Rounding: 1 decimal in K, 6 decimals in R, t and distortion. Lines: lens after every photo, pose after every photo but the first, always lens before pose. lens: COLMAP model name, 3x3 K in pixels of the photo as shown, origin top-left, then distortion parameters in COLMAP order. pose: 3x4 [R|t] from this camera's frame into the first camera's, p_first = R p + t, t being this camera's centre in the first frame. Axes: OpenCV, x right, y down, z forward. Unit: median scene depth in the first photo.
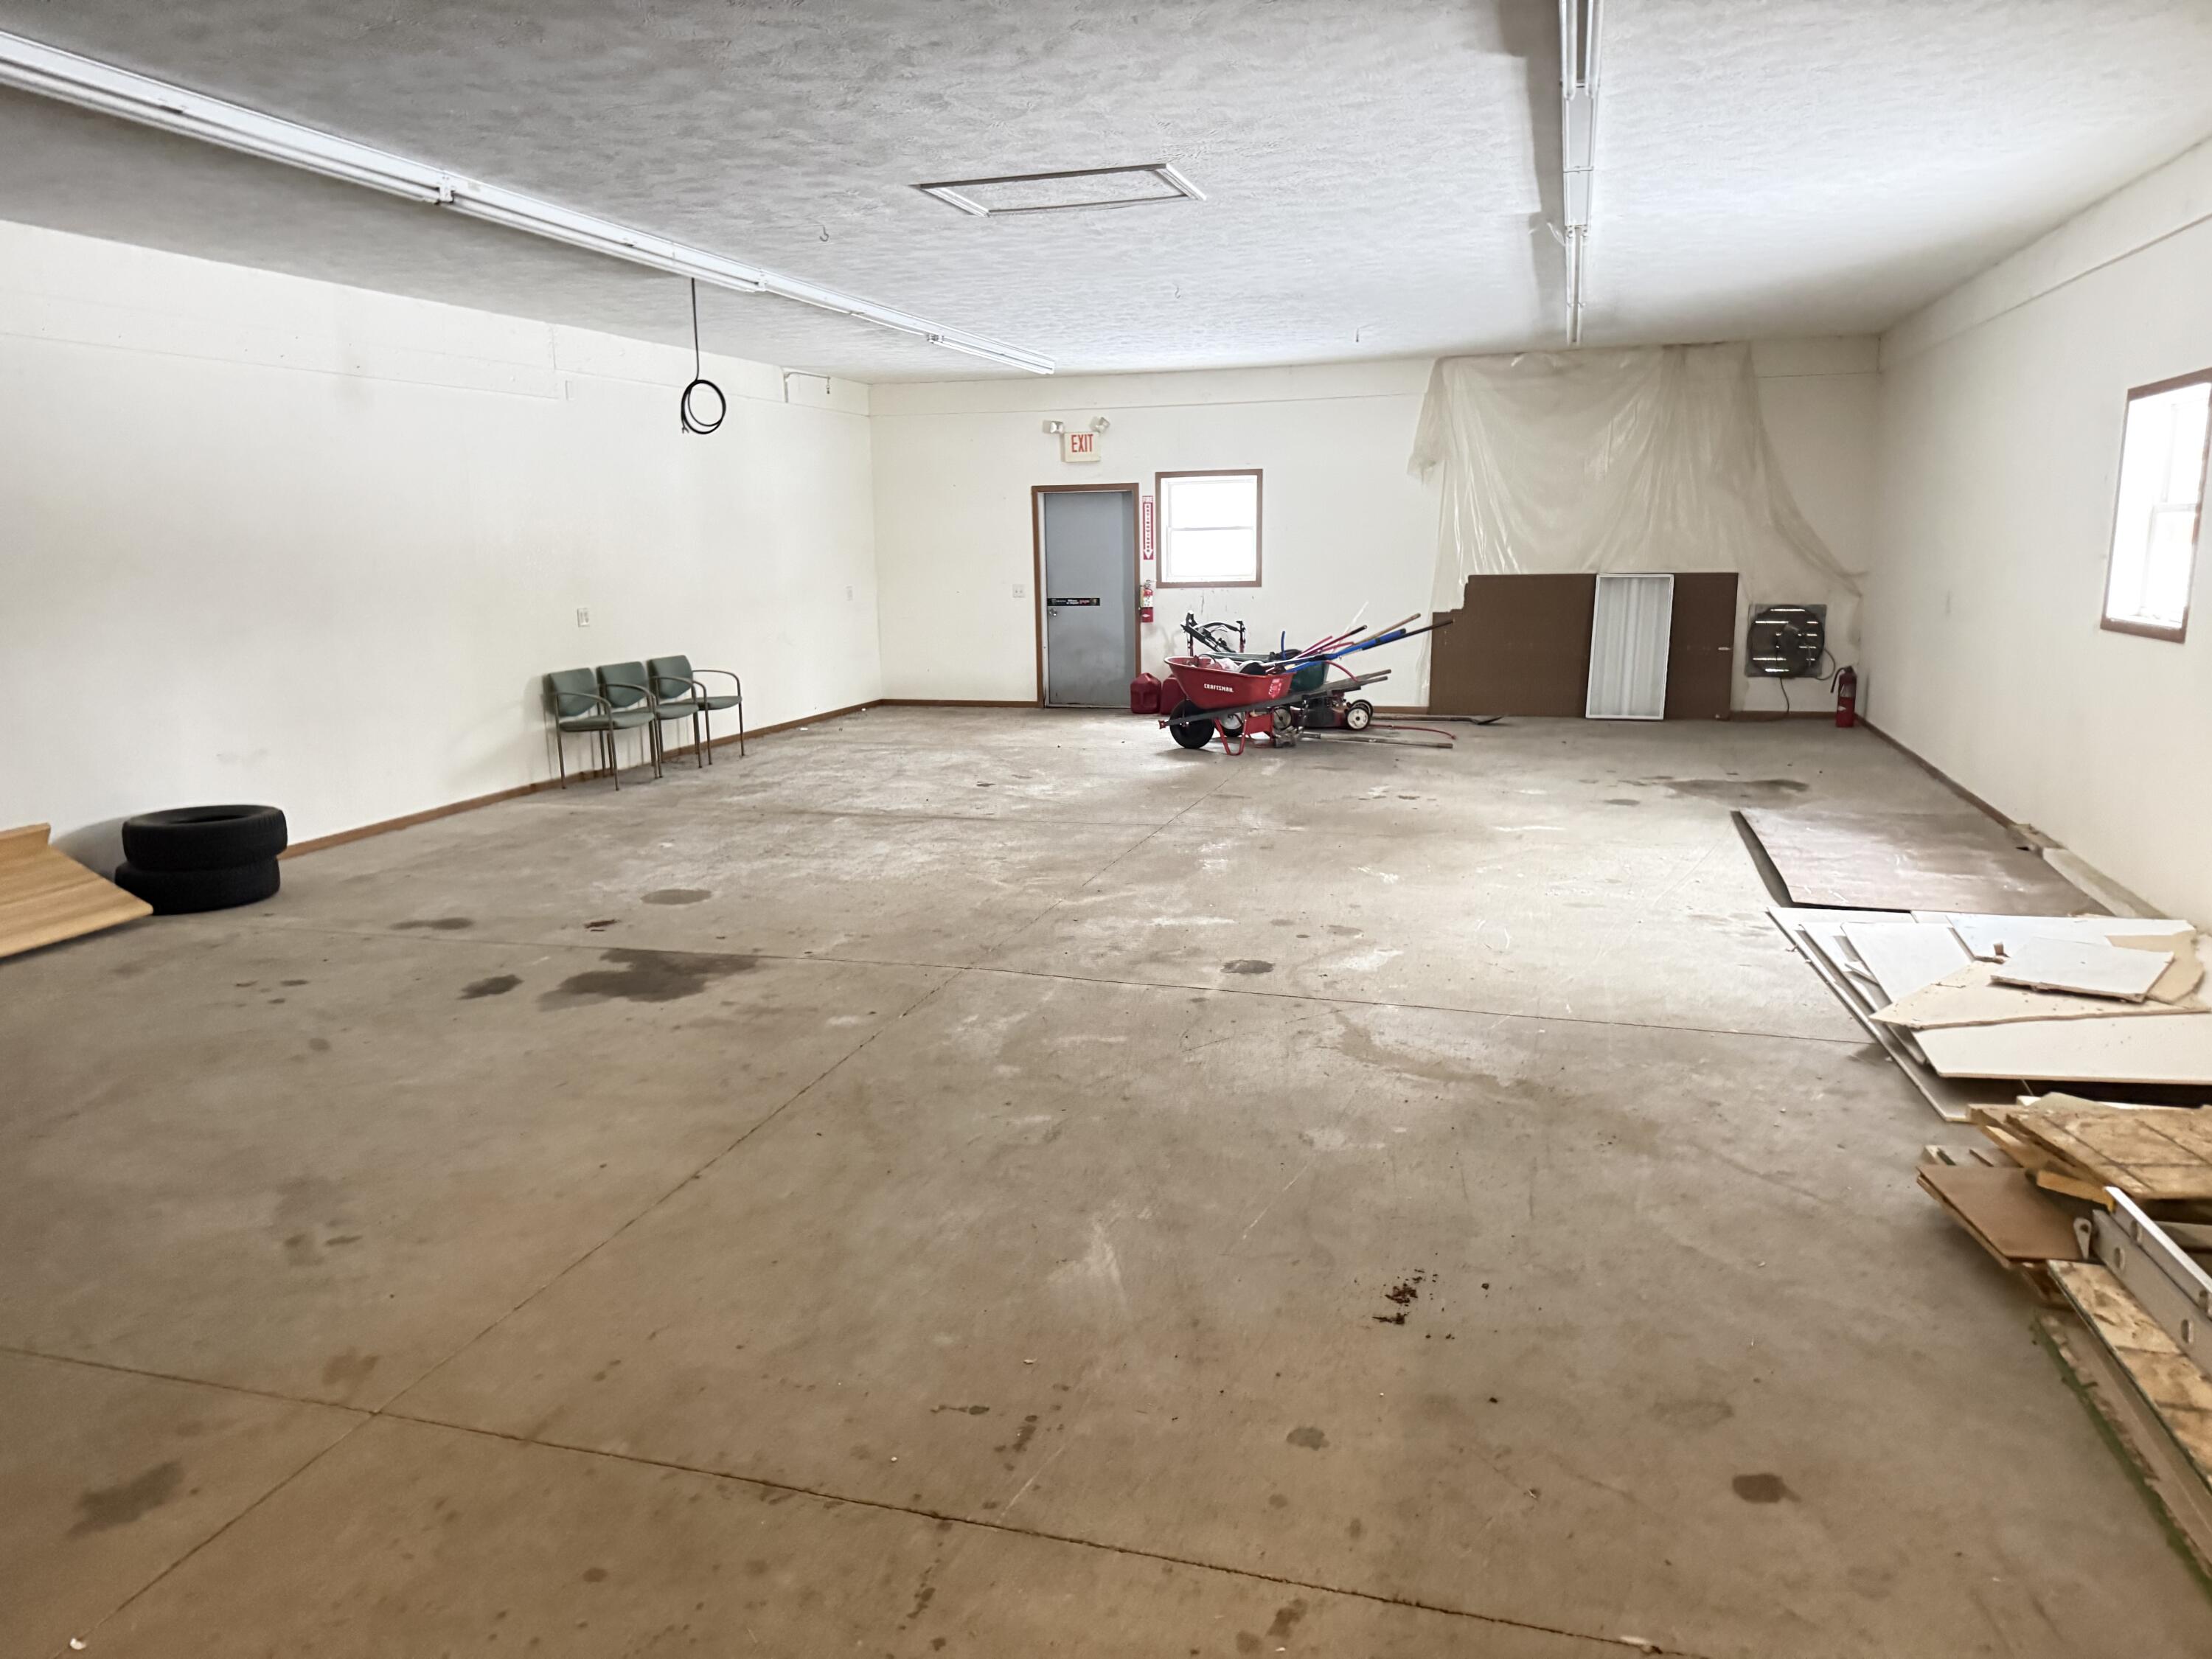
lens RADIAL K [[1452.5, 0, 1106.6], [0, 1452.5, 854.3], [0, 0, 1]] dist [0.002794, -0.122186]
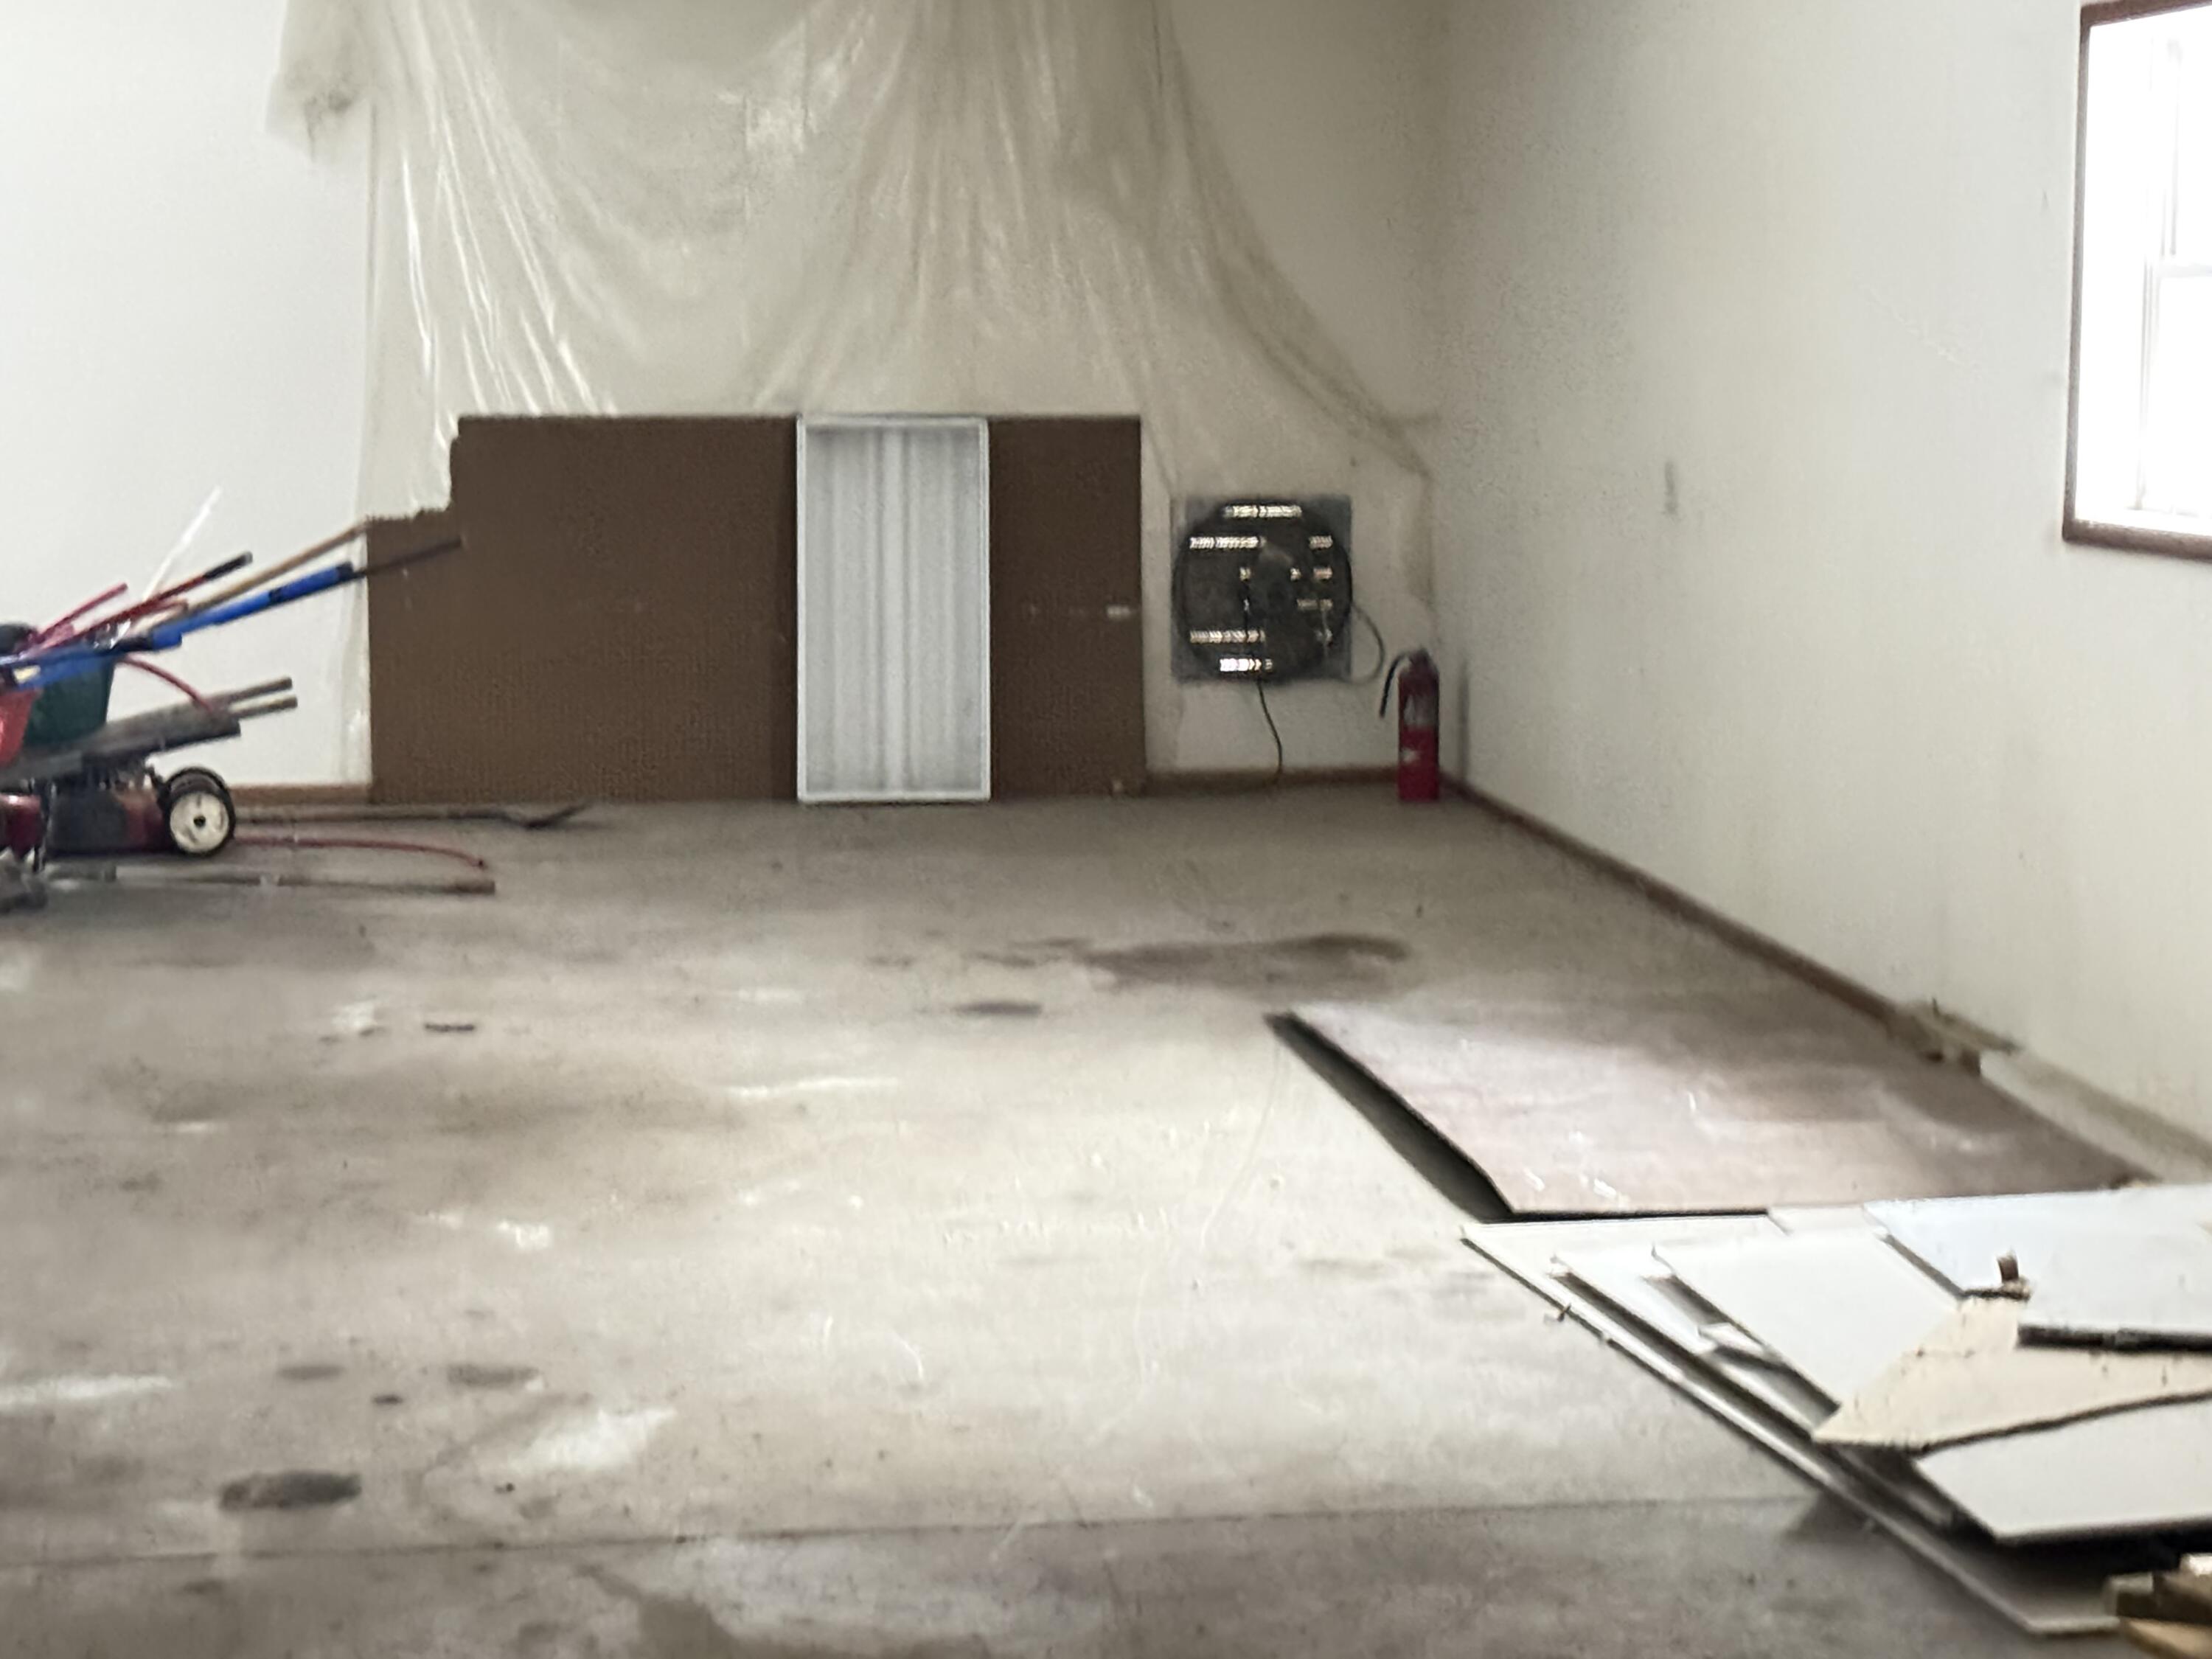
lens RADIAL K [[4722.5, 0, 1106.0], [0, 4722.5, 829.5], [0, 0, 1]] dist [0.048816, 0.158260]
pose [[0.873623, -0.029963, 0.485679, -0.209562], [0.079060, 0.993581, -0.080913, 0.018726], [-0.480137, 0.109086, 0.870384, -0.095902]]
